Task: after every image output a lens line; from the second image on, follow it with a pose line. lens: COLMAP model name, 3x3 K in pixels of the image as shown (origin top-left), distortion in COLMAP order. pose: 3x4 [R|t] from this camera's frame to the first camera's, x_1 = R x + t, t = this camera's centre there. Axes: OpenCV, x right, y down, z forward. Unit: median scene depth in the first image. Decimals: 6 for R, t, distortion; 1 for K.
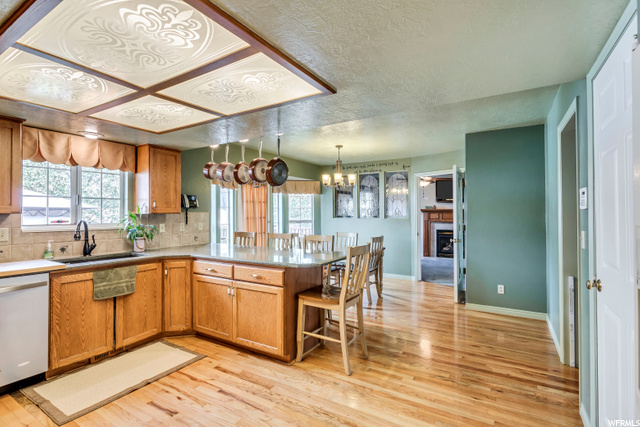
lens RADIAL K [[308.5, 0, 323.6], [0, 308.5, 211.5], [0, 0, 1]] dist [-0.005336, 0.001162]
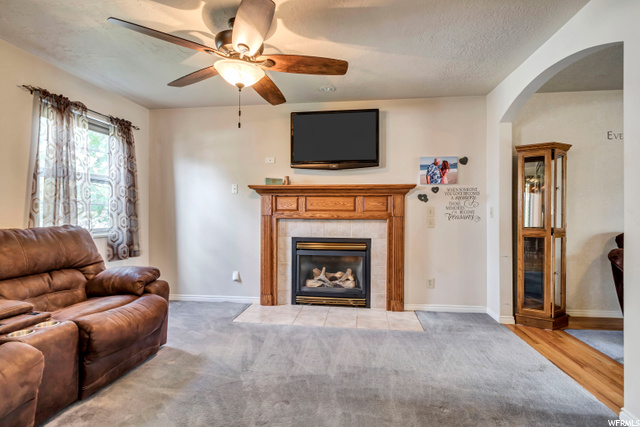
lens RADIAL K [[308.5, 0, 322.1], [0, 308.5, 210.5], [0, 0, 1]] dist [-0.005336, 0.001162]
pose [[0.913841, 0.010429, 0.405939, 0.313393], [-0.008091, 0.999939, -0.007476, 0.034593], [-0.405992, 0.003547, 0.913870, 0.808043]]
